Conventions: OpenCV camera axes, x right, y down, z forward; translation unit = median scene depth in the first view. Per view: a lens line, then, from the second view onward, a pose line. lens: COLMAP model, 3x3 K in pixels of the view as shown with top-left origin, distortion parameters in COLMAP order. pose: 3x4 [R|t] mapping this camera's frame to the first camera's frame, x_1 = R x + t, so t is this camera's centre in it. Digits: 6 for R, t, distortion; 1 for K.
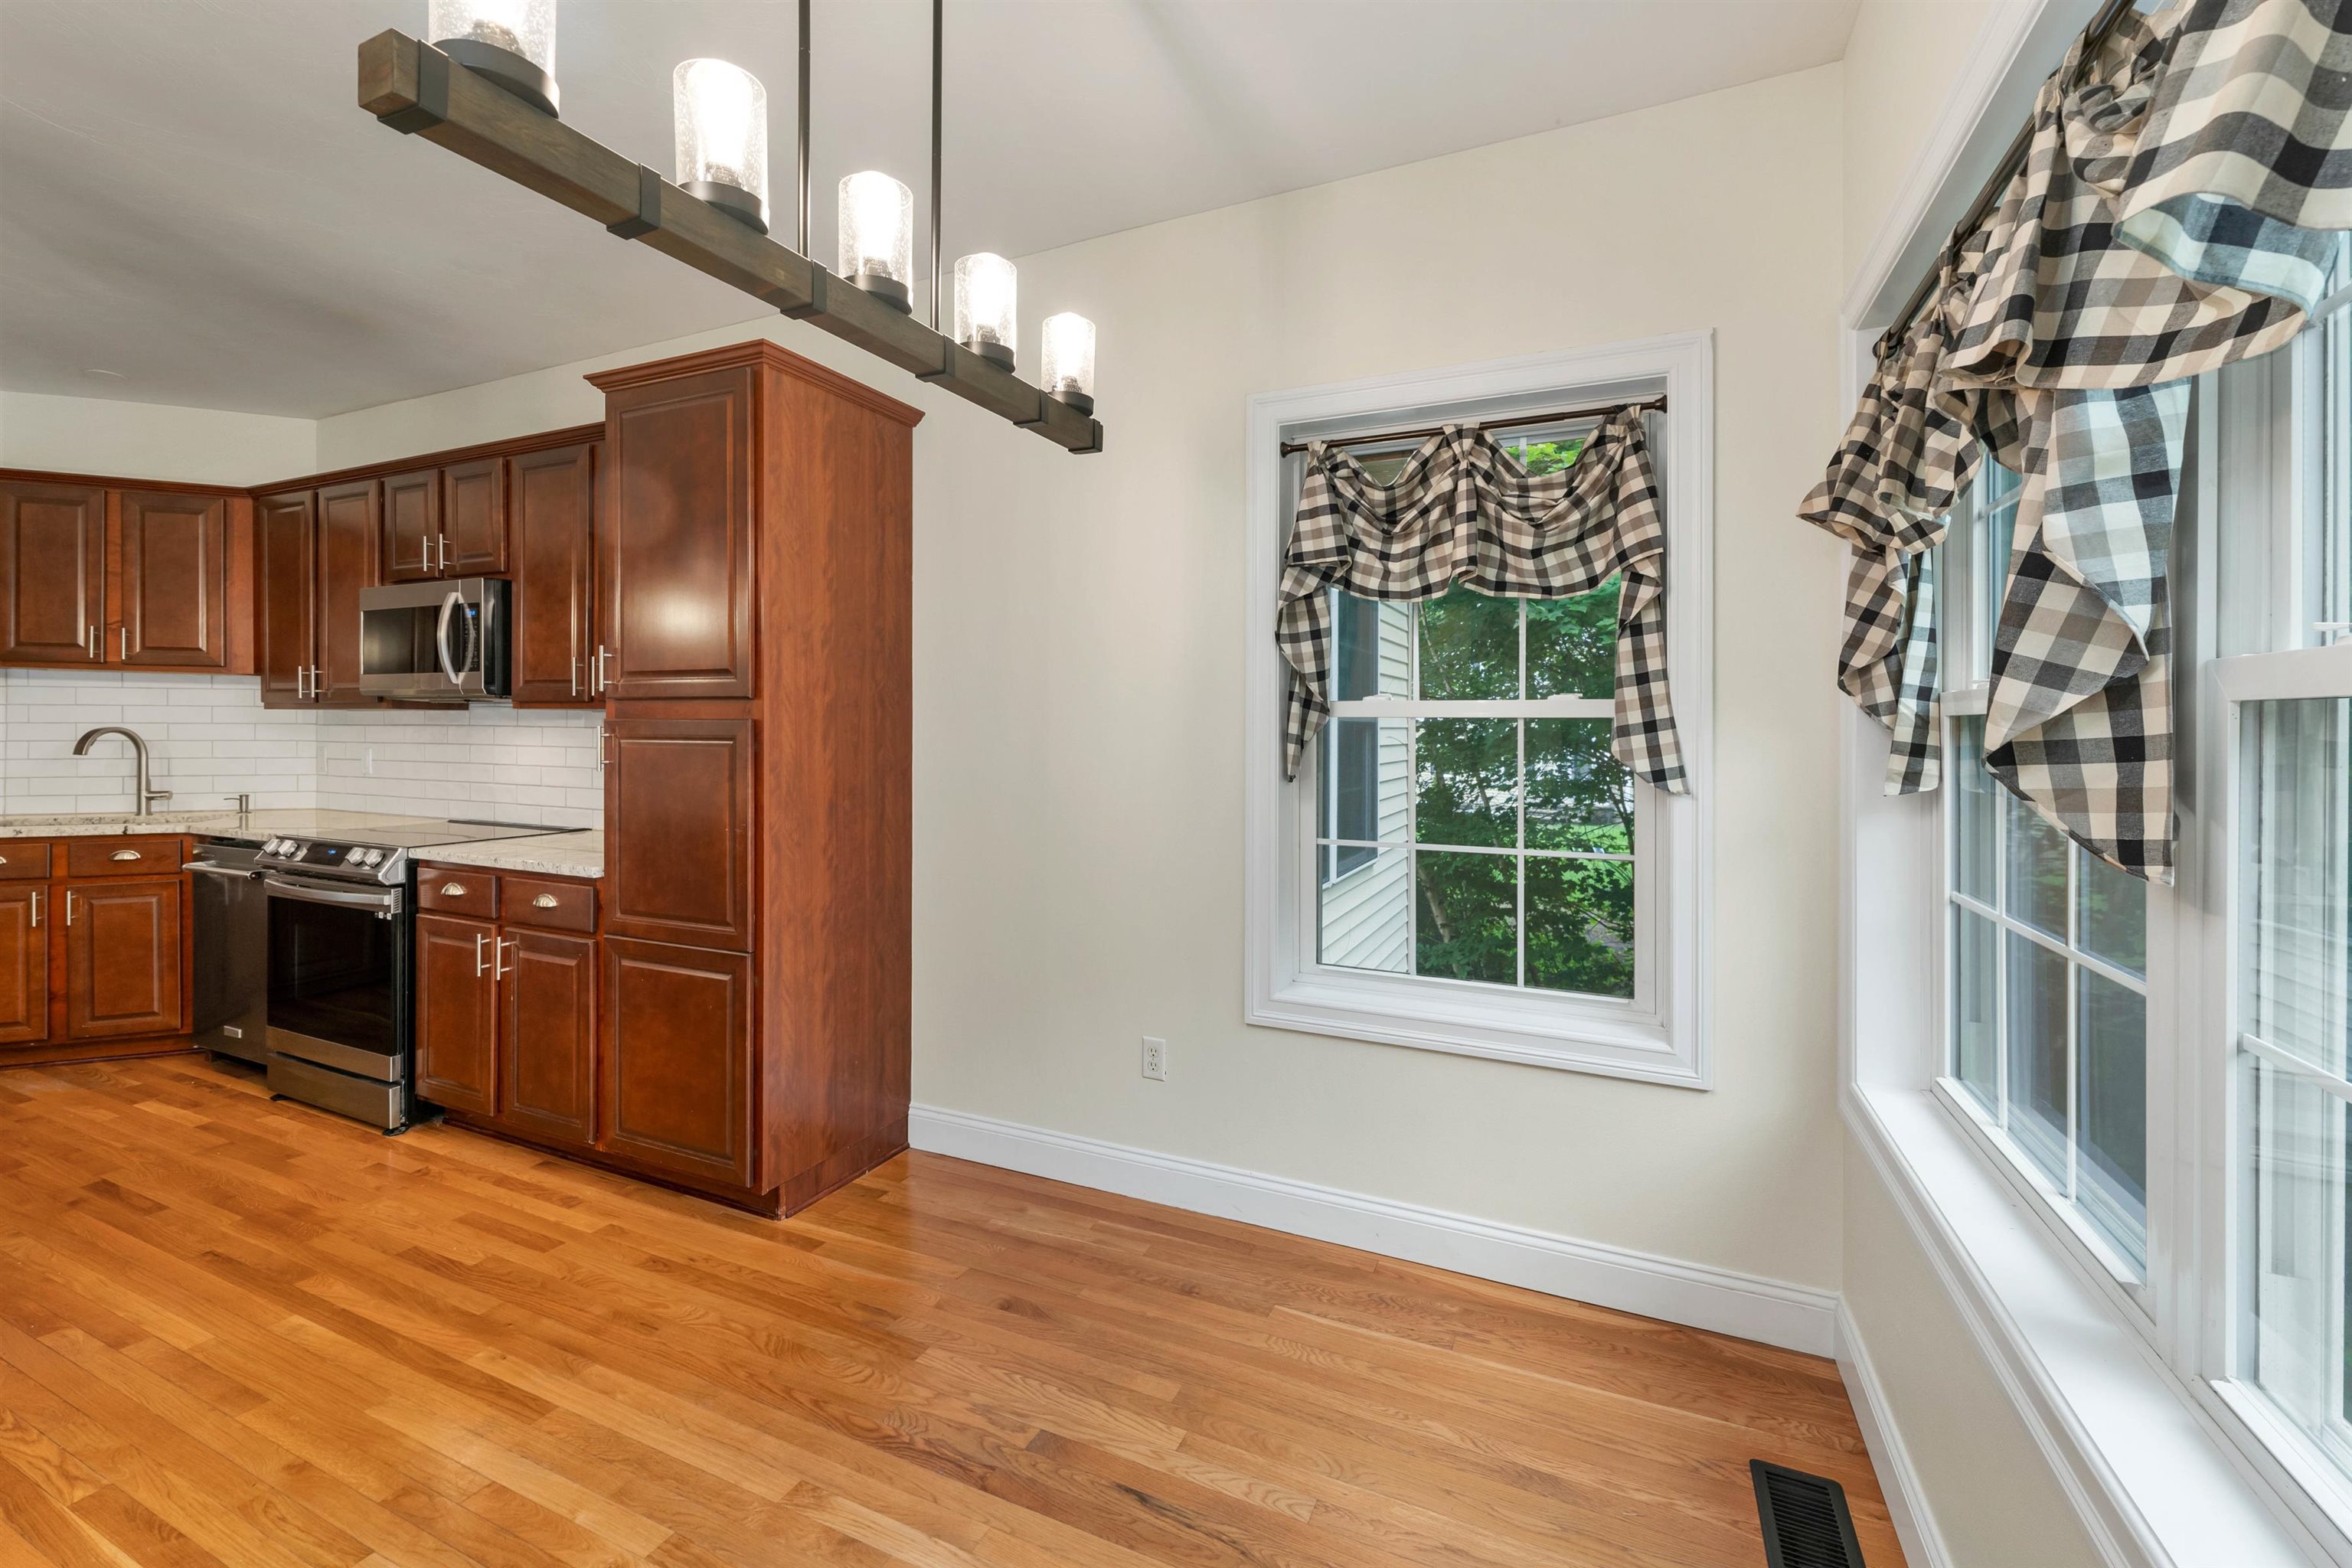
lens RADIAL K [[987.2, 0, 1133.4], [0, 987.2, 737.1], [0, 0, 1]] dist [-0.000152, 0.000518]
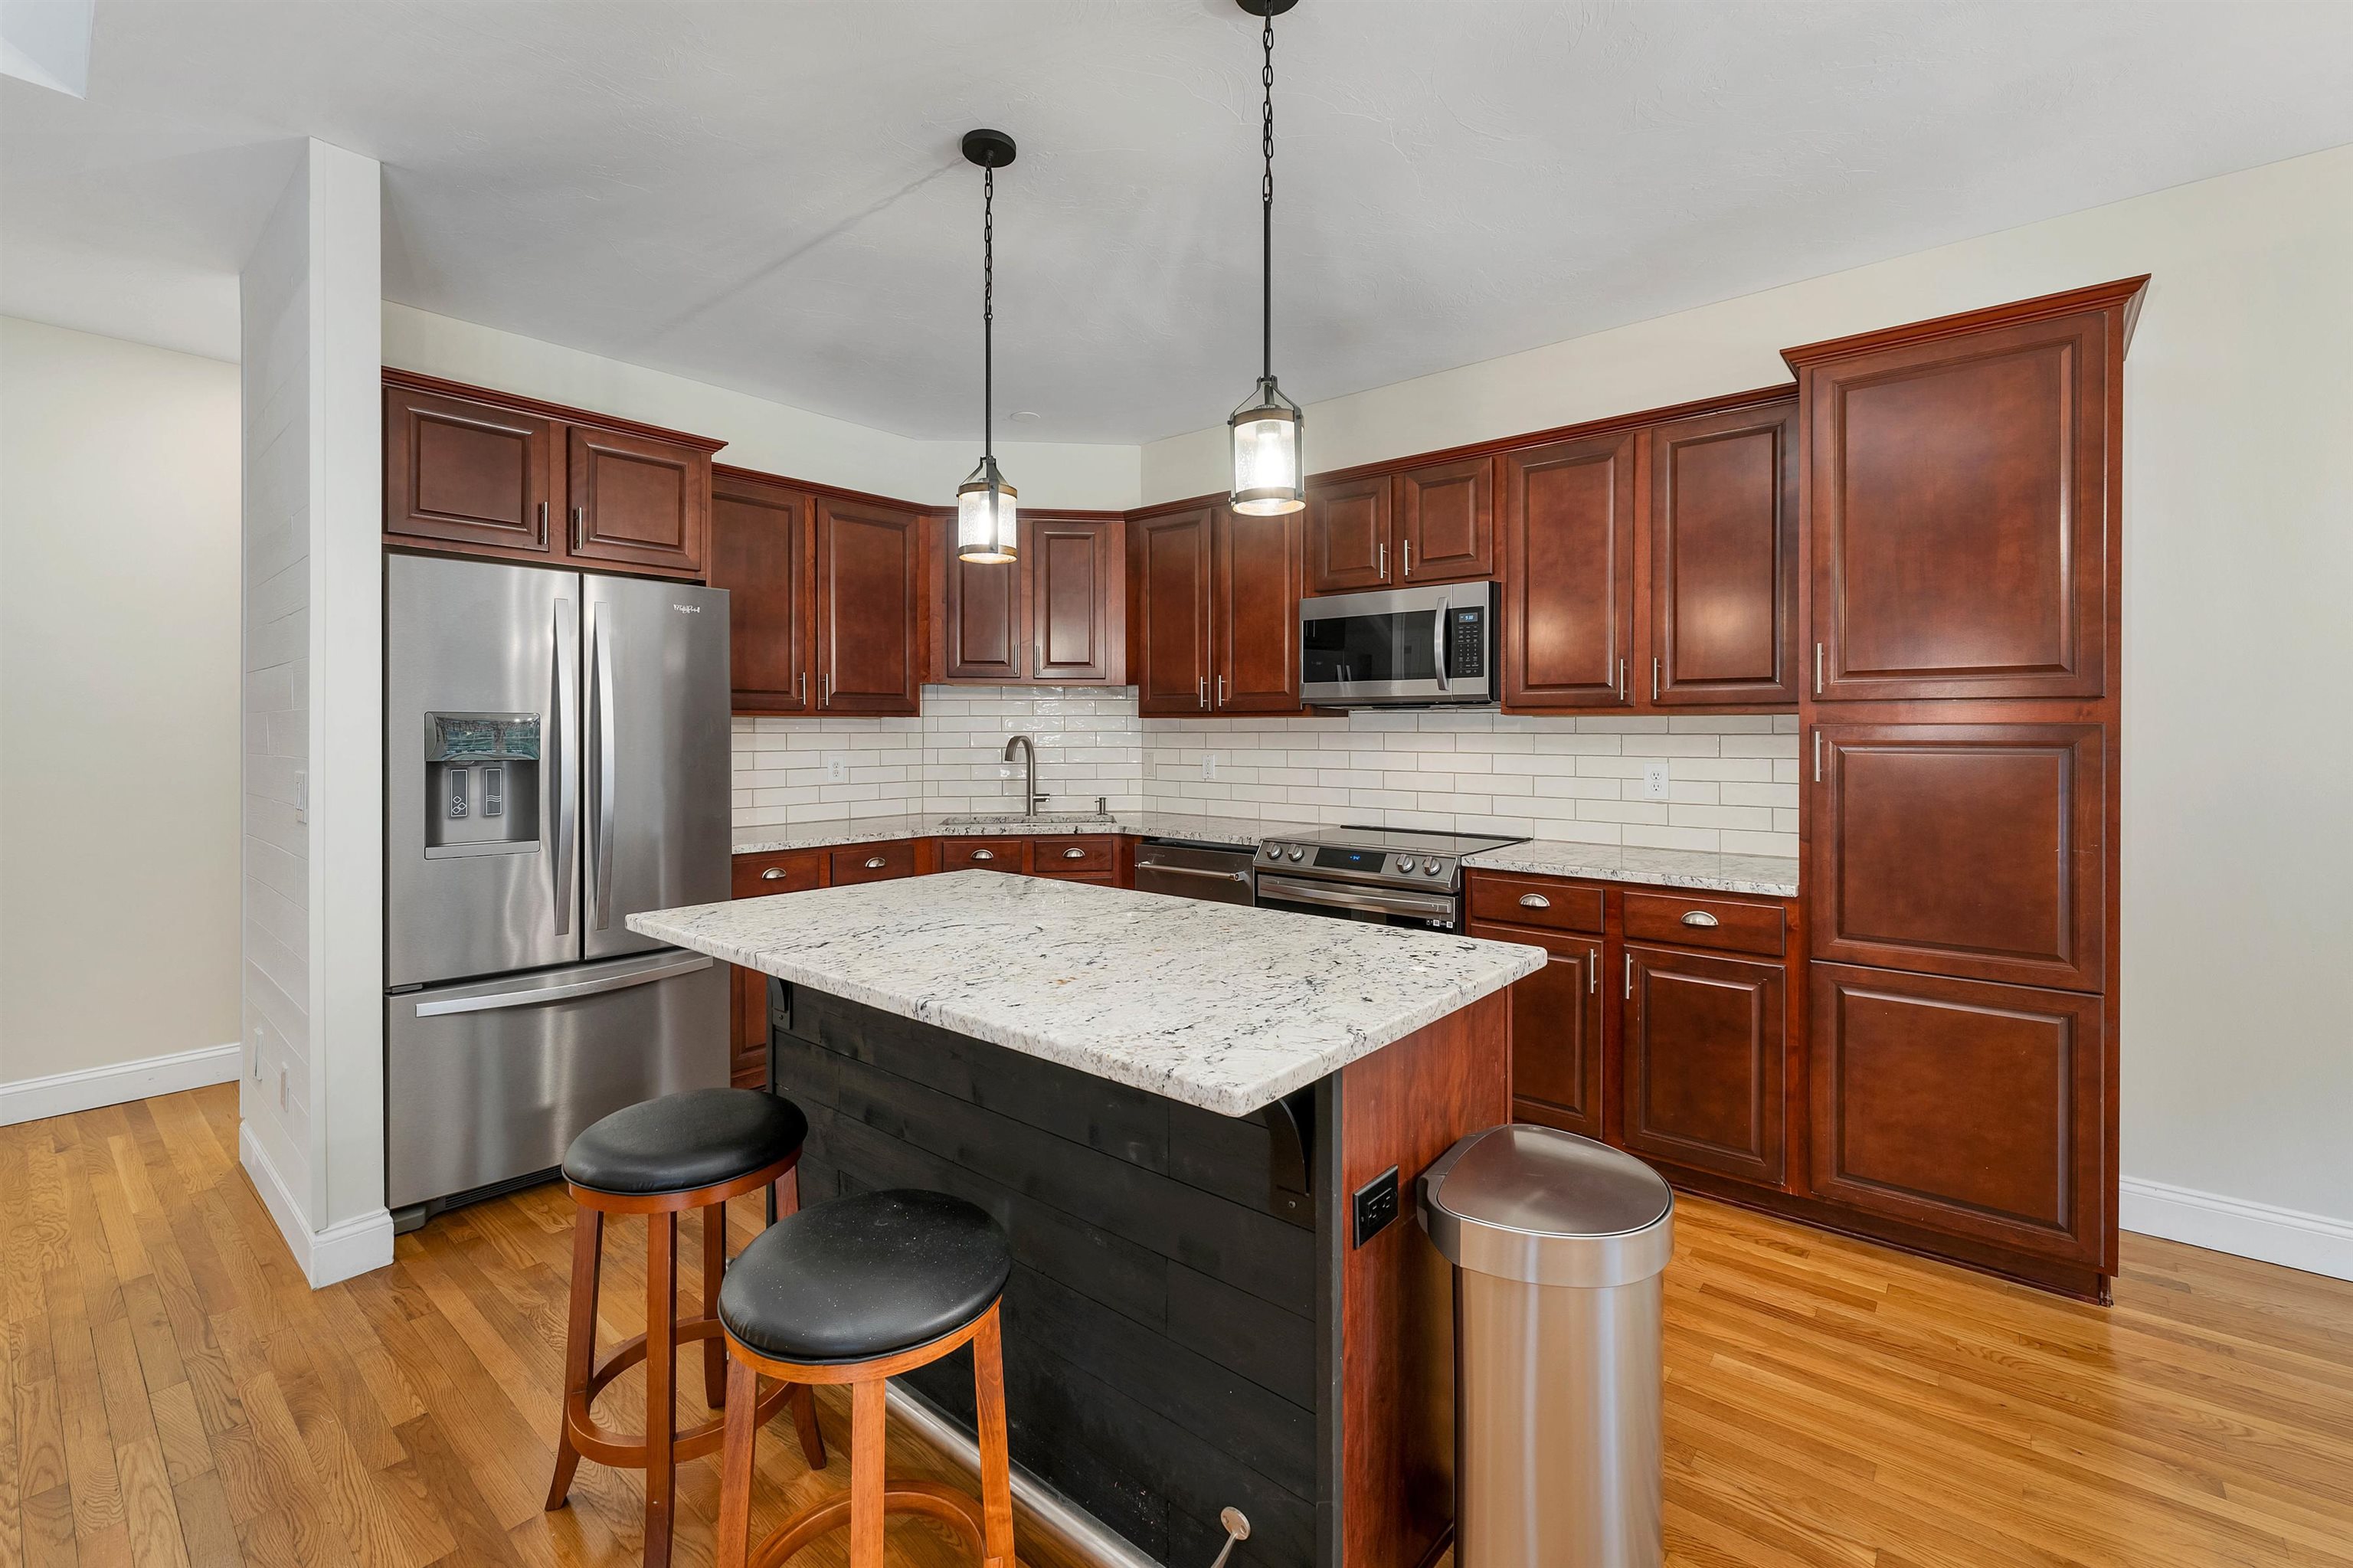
lens RADIAL K [[987.6, 0, 1116.6], [0, 987.6, 742.8], [0, 0, 1]] dist [-0.000152, 0.000518]
pose [[0.963061, -0.004083, -0.269252, -0.843962], [0.004905, 0.999985, 0.002381, -0.005832], [0.269238, -0.003614, 0.963067, -0.049640]]
